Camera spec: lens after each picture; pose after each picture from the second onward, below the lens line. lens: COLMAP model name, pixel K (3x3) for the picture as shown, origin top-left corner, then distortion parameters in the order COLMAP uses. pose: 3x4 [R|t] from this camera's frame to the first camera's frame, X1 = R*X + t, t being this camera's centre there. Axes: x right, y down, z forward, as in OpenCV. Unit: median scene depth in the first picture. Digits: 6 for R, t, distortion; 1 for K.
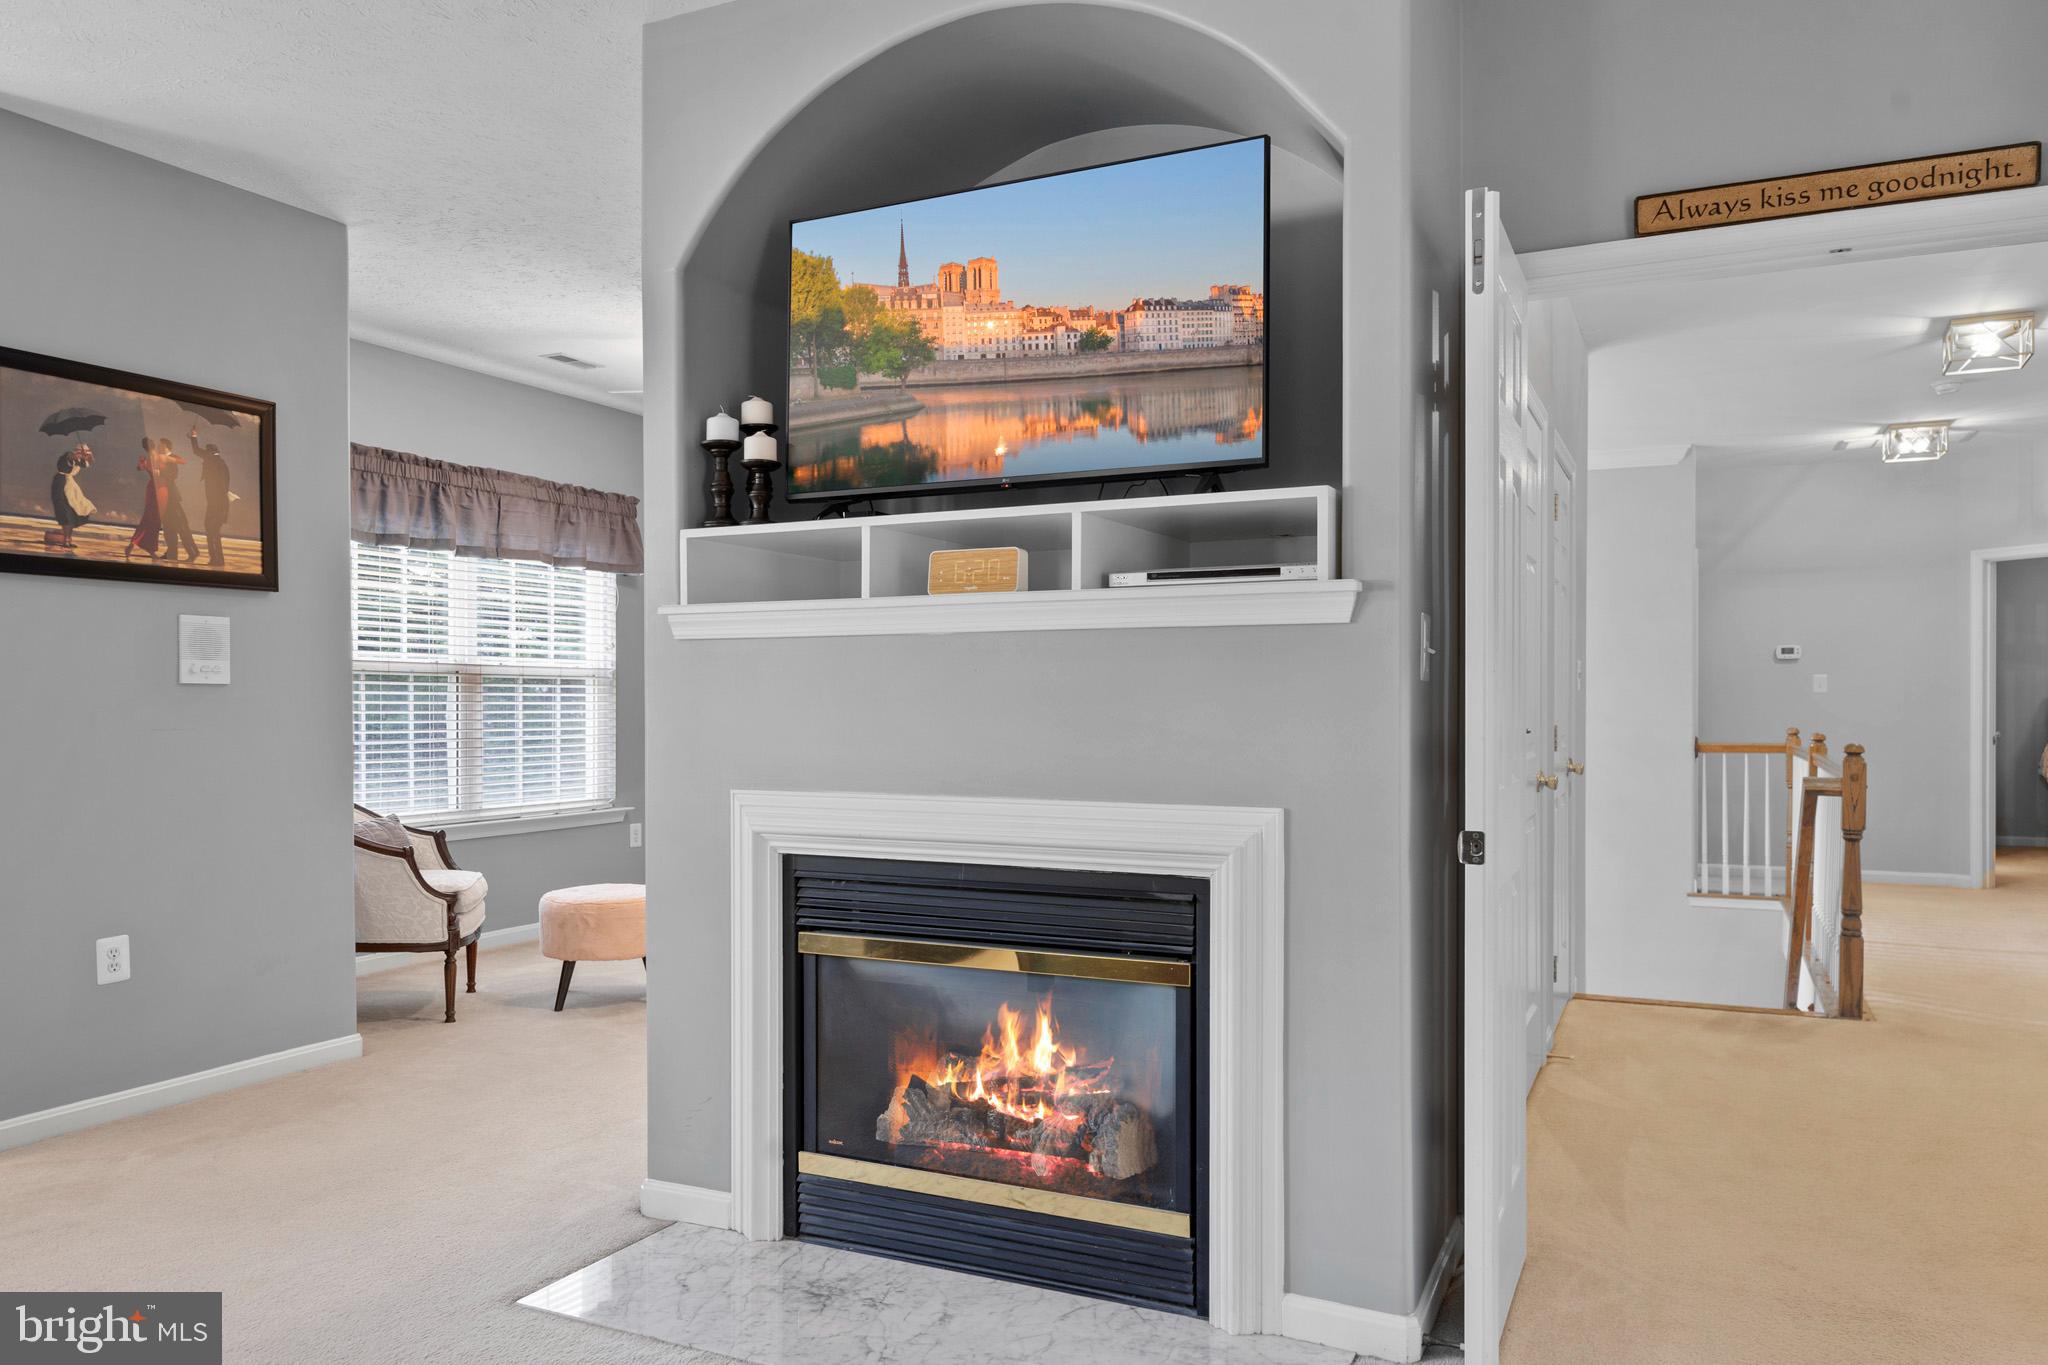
lens RADIAL K [[1540.7, 0, 1027.8], [0, 1540.7, 684.8], [0, 0, 1]] dist [-0.073494, -0.001645]
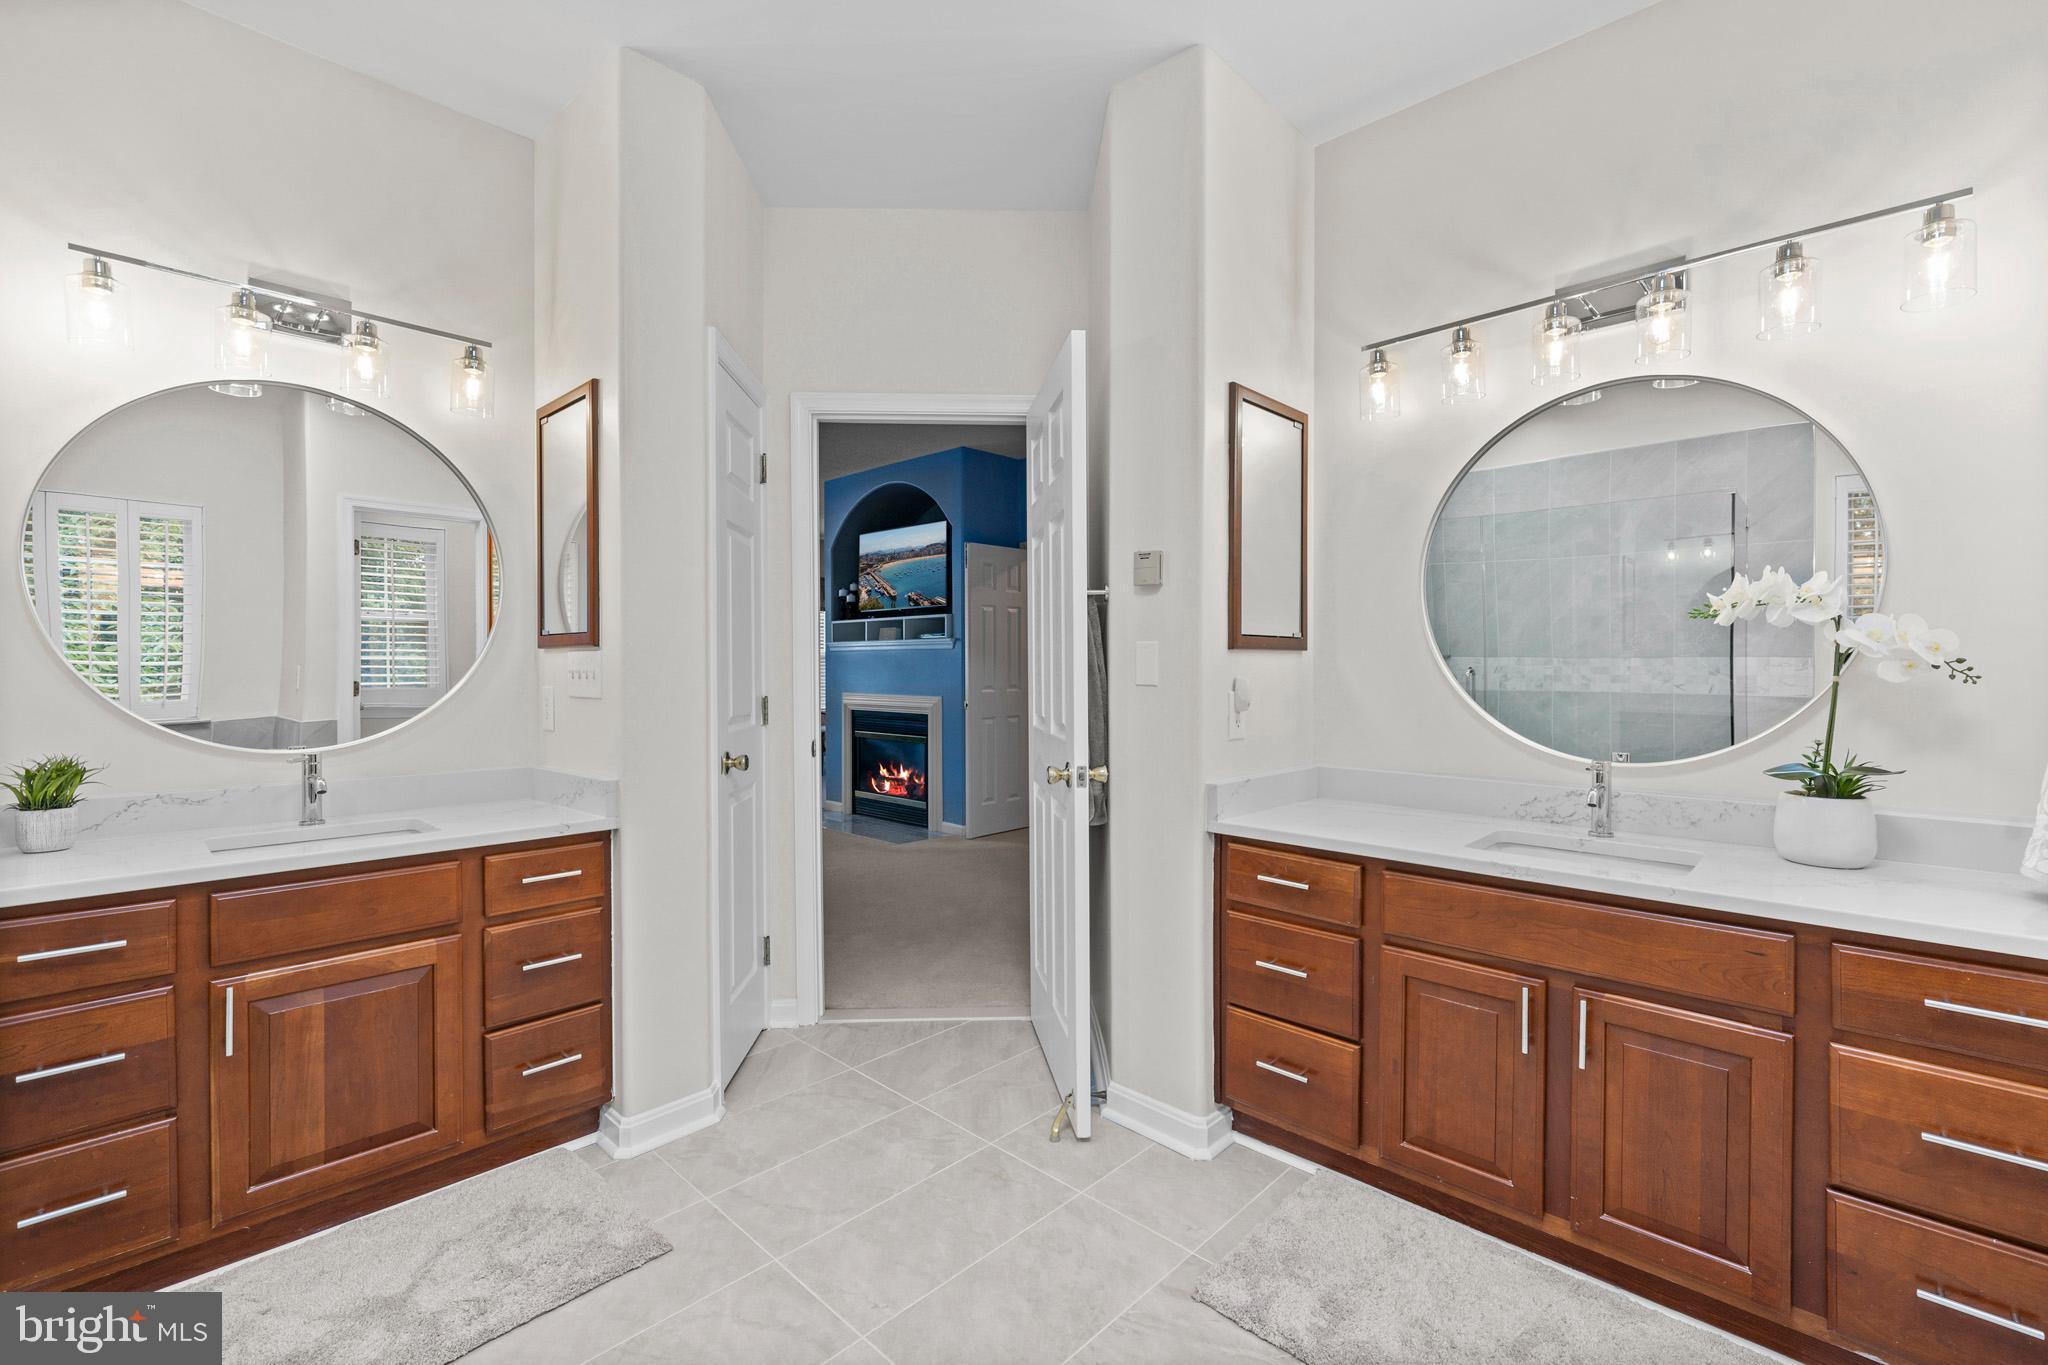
lens RADIAL K [[878.9, 0, 1022.7], [0, 878.9, 678.5], [0, 0, 1]] dist [0.000154, 0.000018]
pose [[0.953593, 0.002173, -0.301092, 0.877327], [0.004438, 0.999764, 0.021271, -0.007808], [0.301067, -0.021620, 0.953358, -0.899366]]
